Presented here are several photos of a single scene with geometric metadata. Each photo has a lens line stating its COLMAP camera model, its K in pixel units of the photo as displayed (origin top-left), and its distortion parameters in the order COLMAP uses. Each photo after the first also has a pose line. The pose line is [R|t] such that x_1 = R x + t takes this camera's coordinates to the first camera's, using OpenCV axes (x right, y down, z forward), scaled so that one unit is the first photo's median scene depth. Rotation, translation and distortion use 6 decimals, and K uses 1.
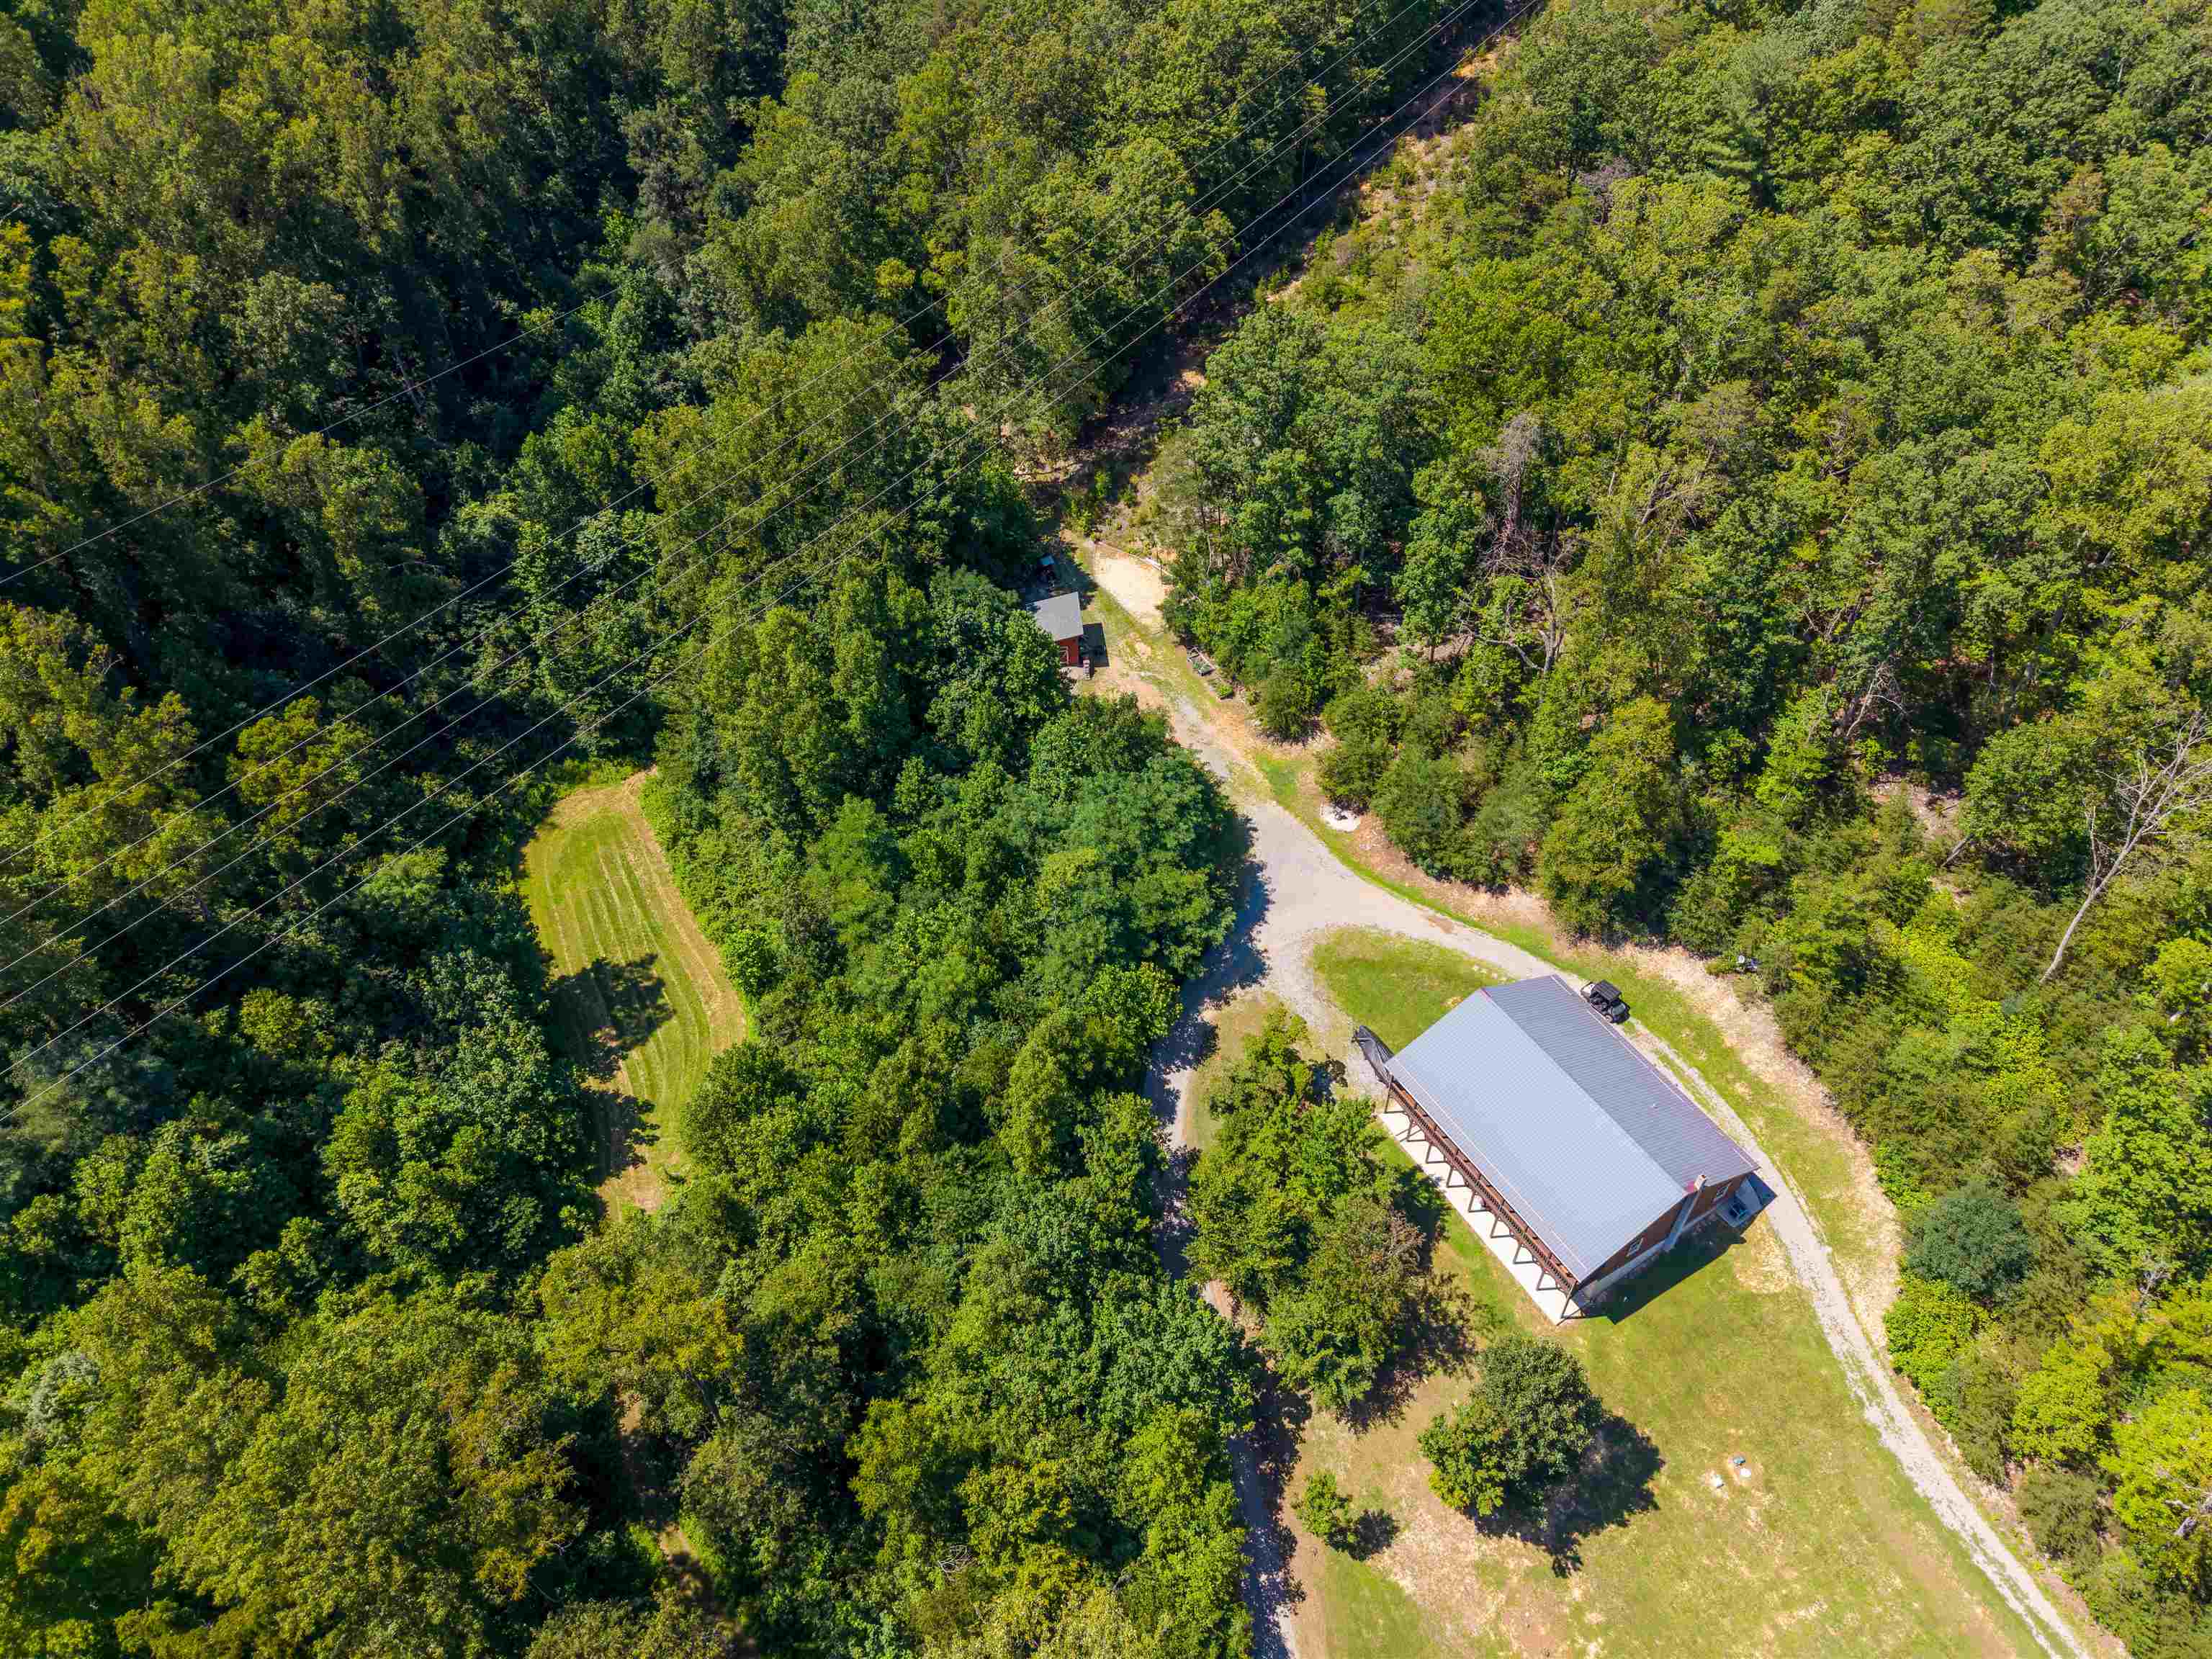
lens RADIAL K [[1464.6, 0, 1101.2], [0, 1464.6, 847.3], [0, 0, 1]] dist [0.041378, -0.040455]
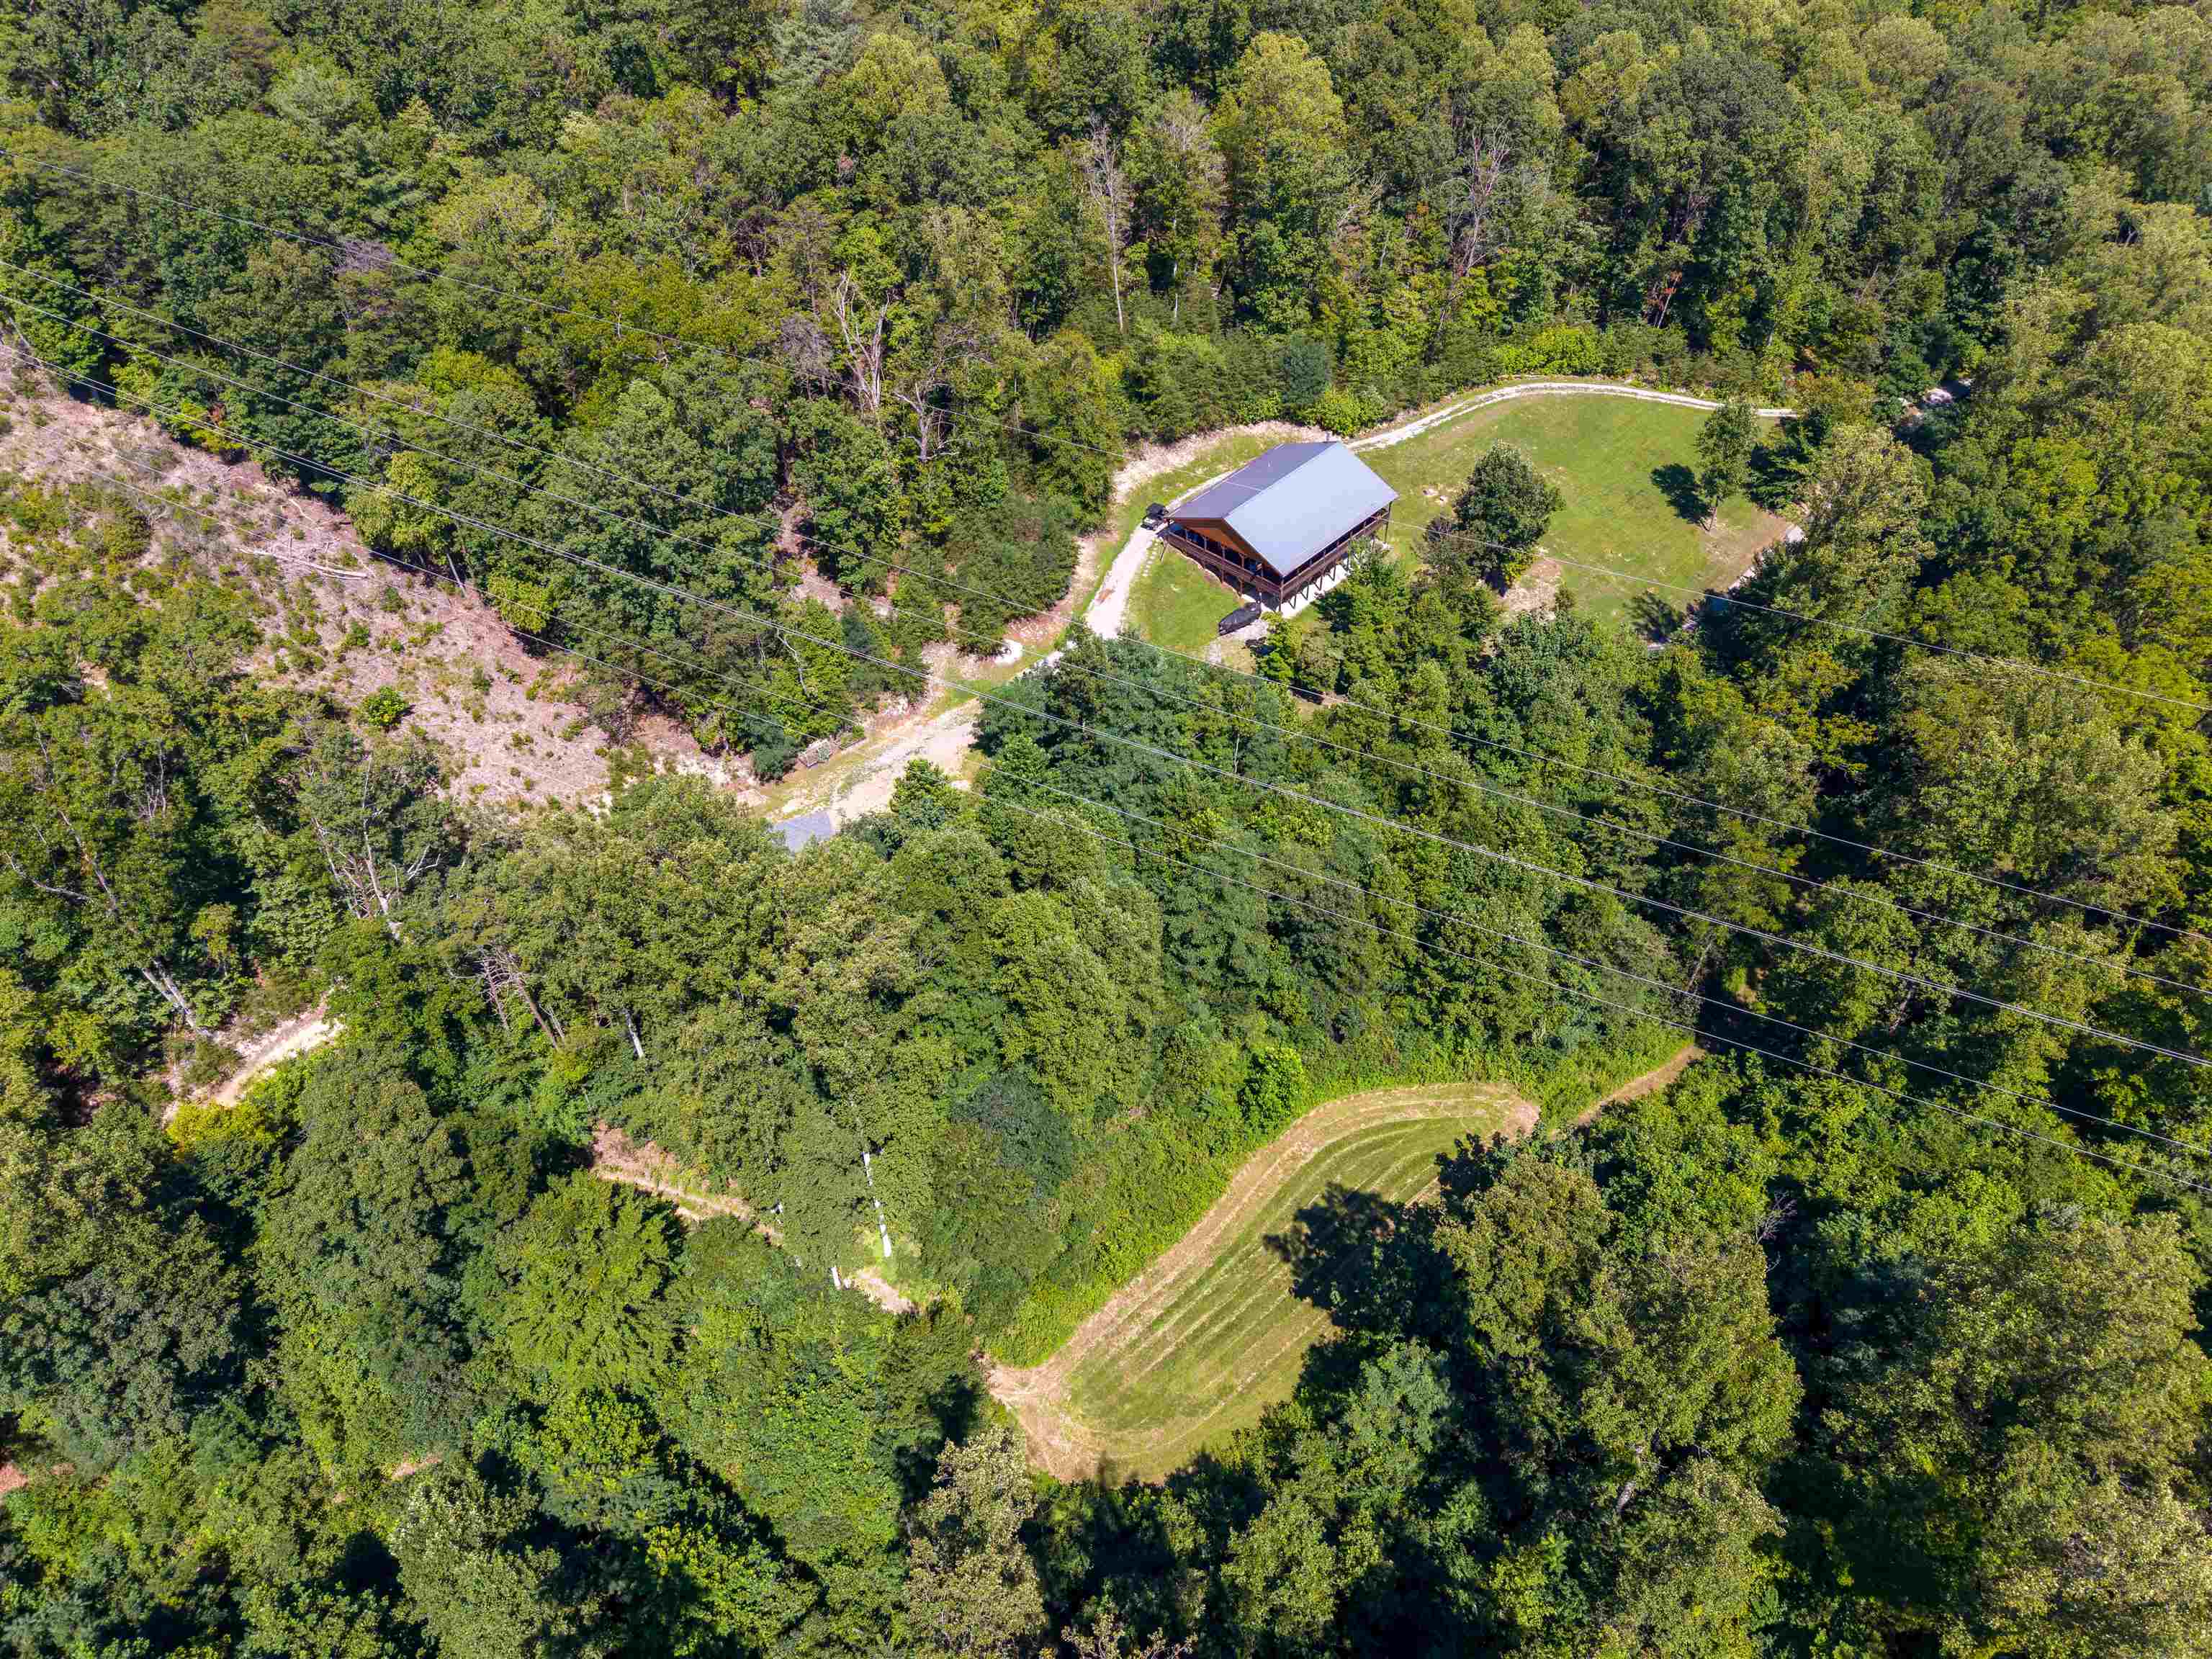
lens RADIAL K [[1472.1, 0, 1106.0], [0, 1472.1, 829.5], [0, 0, 1]] dist [0.081108, -0.110733]
pose [[-0.281333, -0.663329, 0.693430, -0.743276], [0.690482, 0.361888, 0.626316, -0.633818], [-0.666398, 0.655005, 0.356206, 0.629922]]
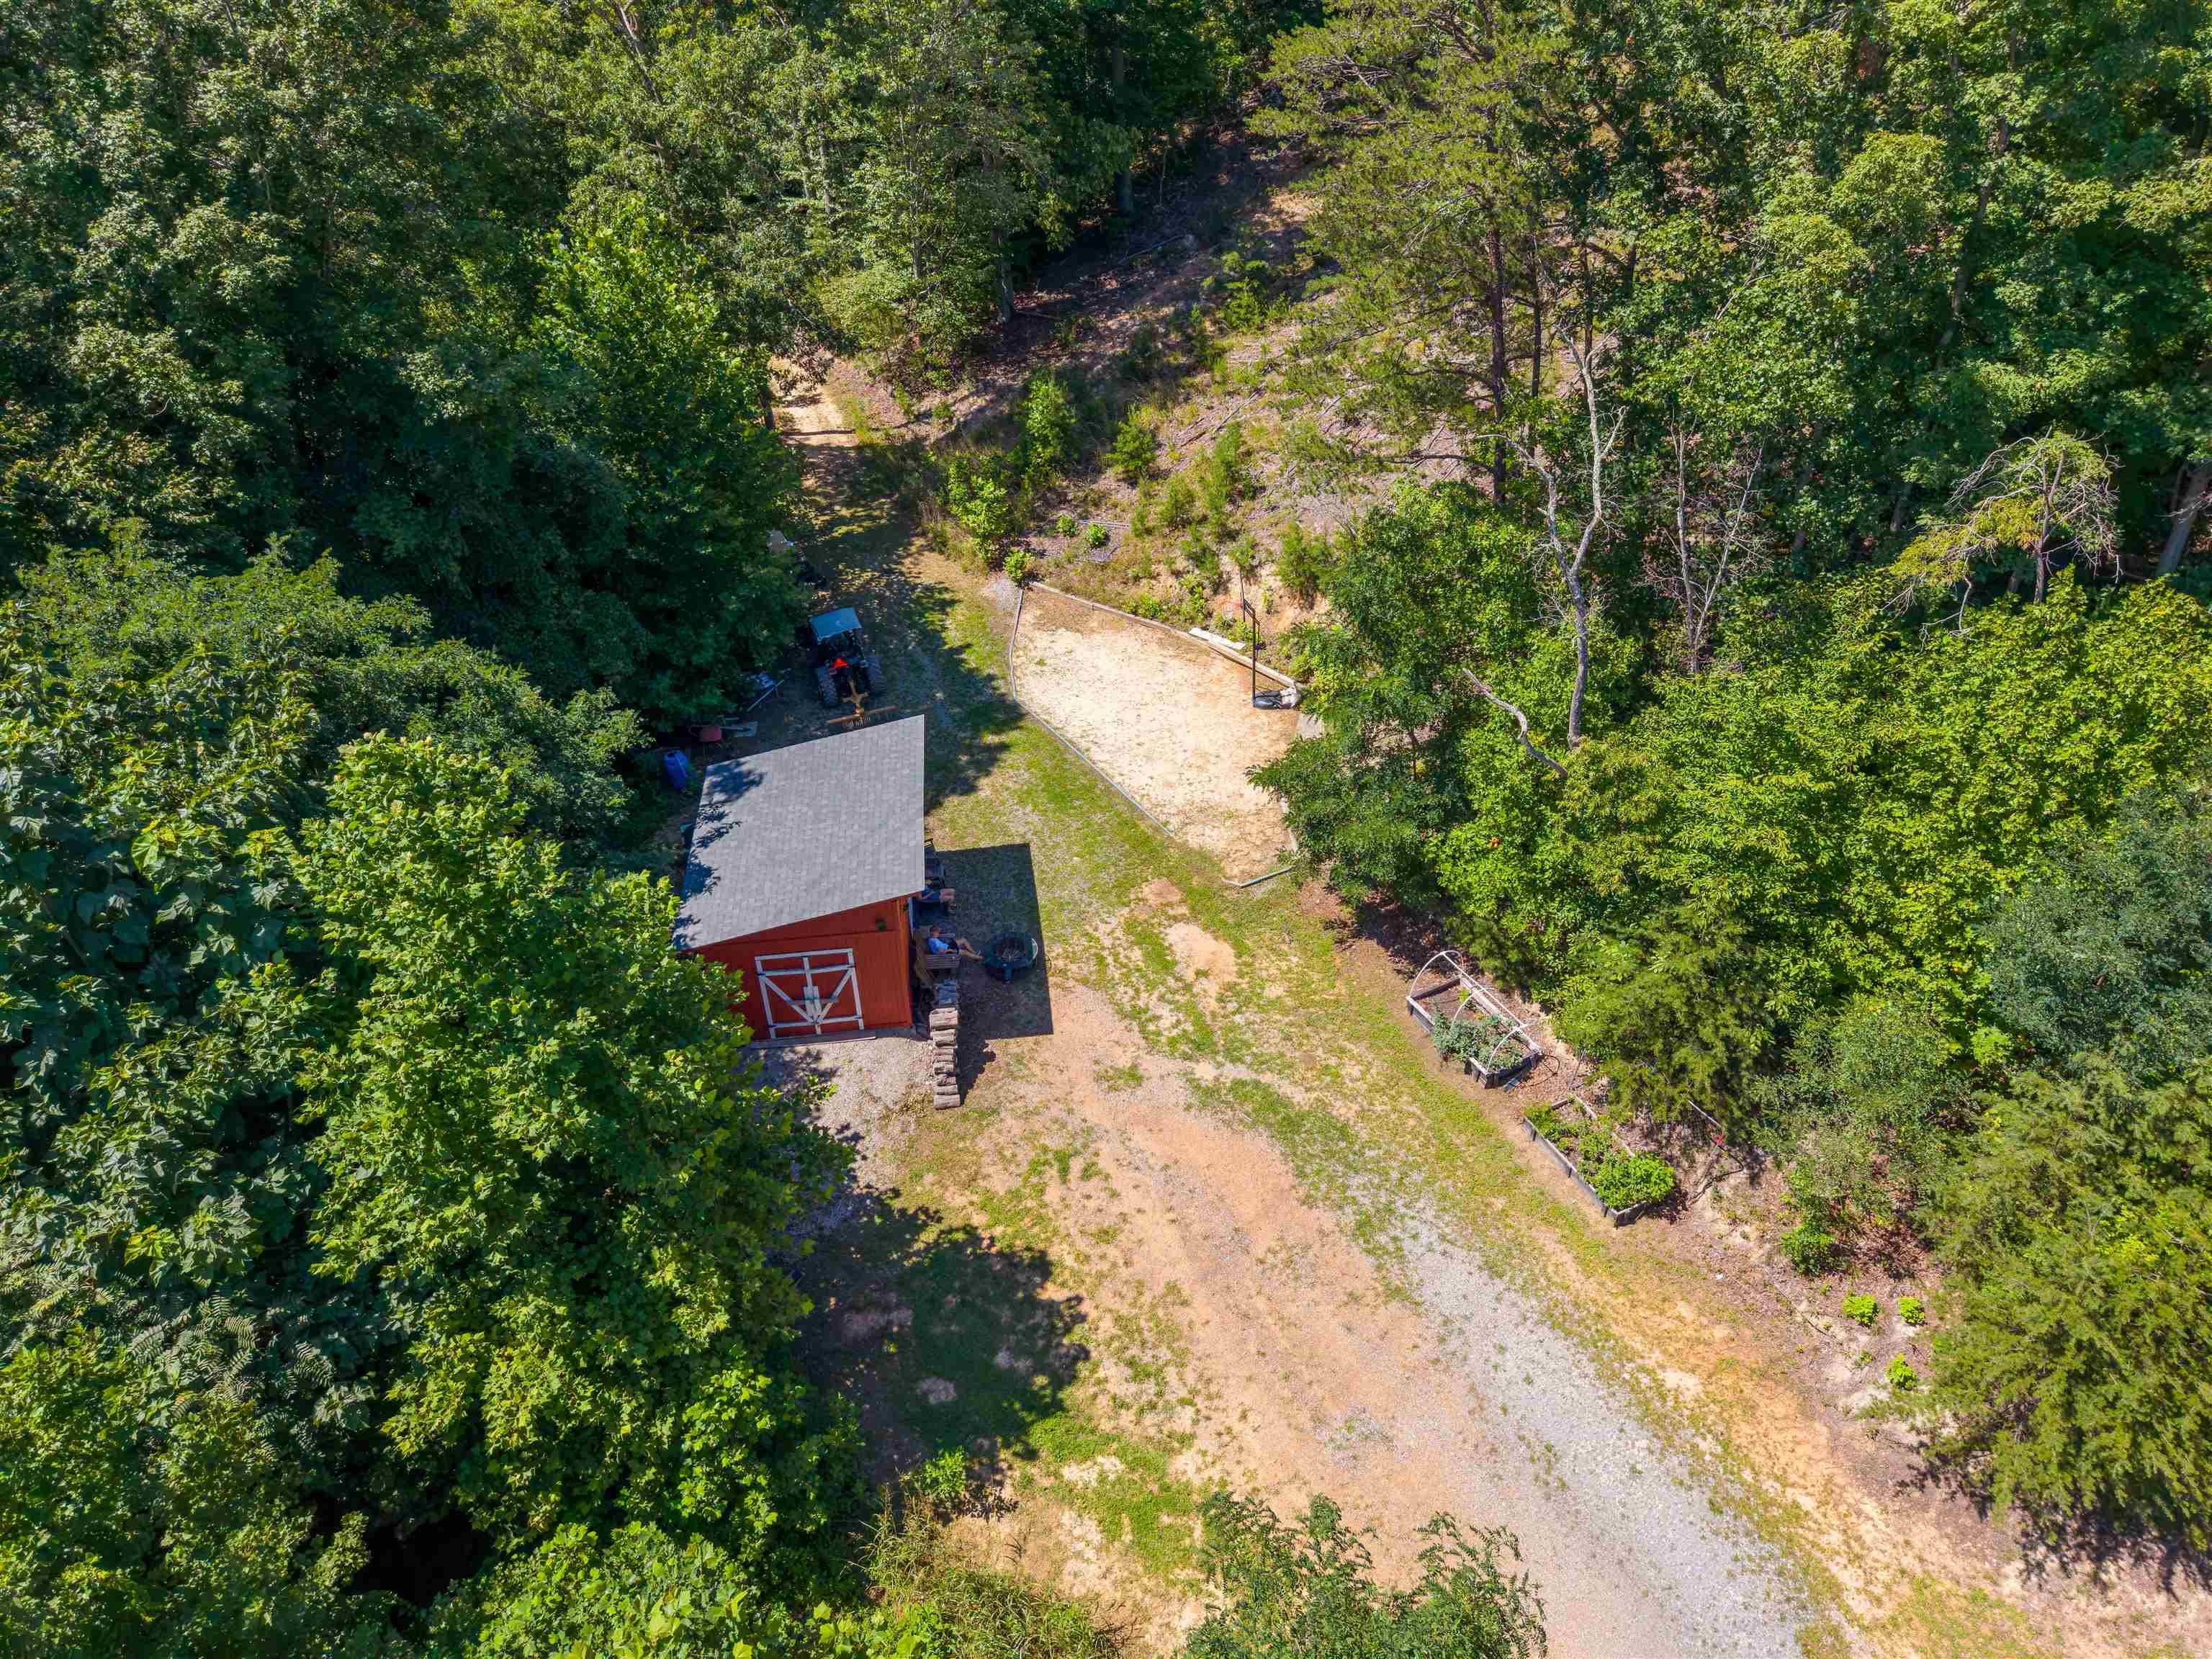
lens RADIAL K [[1491.2, 0, 1106.0], [0, 1491.2, 829.5], [0, 0, 1]] dist [0.044934, -0.034010]
pose [[0.999964, 0.000110, 0.008506, 0.013099], [0.001396, 0.984236, -0.176853, -0.126377], [-0.008391, 0.176858, 0.984201, 0.855399]]
